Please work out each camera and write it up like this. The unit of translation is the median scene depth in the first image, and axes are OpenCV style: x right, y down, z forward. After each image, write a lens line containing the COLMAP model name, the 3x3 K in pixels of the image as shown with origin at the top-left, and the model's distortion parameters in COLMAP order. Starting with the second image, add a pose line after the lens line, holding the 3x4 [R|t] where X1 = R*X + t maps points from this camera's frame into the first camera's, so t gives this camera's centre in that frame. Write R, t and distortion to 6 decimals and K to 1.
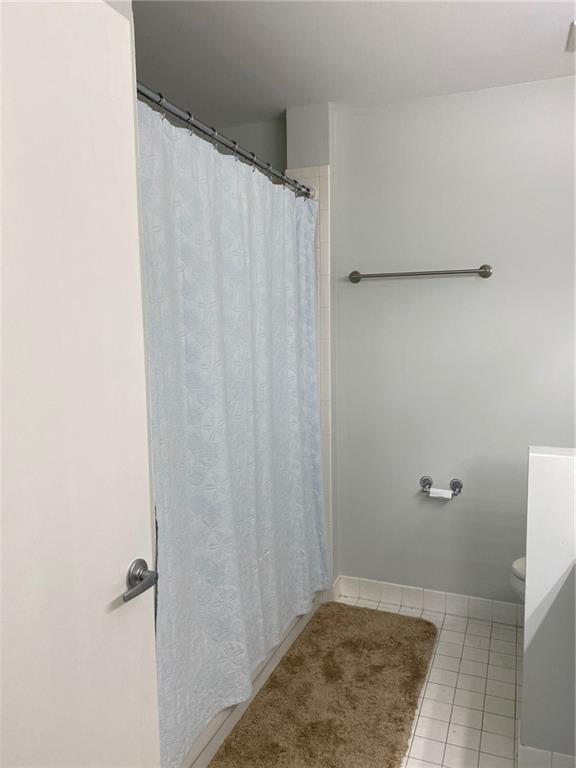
lens RADIAL K [[581.5, 0, 288.0], [0, 581.5, 384.0], [0, 0, 1]] dist [0.011839, -0.010292]
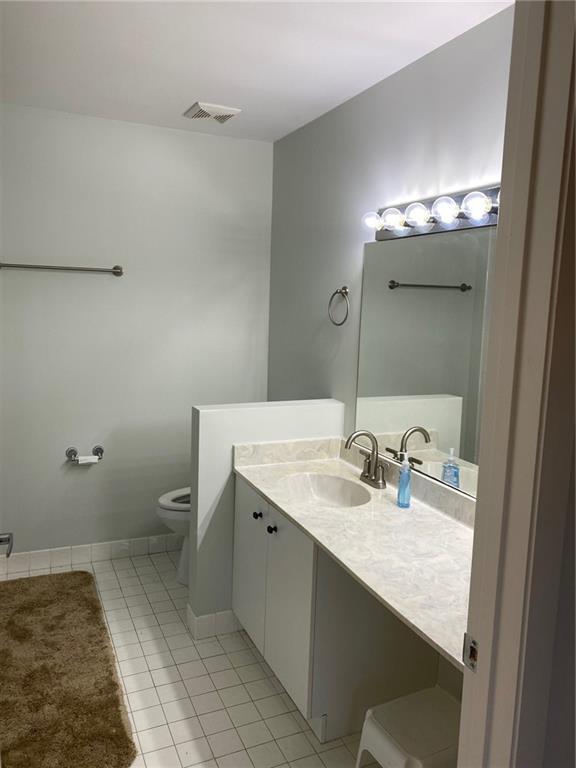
lens RADIAL K [[581.5, 0, 288.0], [0, 581.5, 384.0], [0, 0, 1]] dist [0.011839, -0.010292]
pose [[0.689390, -0.059695, 0.721927, -0.305739], [0.034201, 0.998170, 0.049877, -0.007399], [-0.723583, -0.009694, 0.690169, -0.095165]]
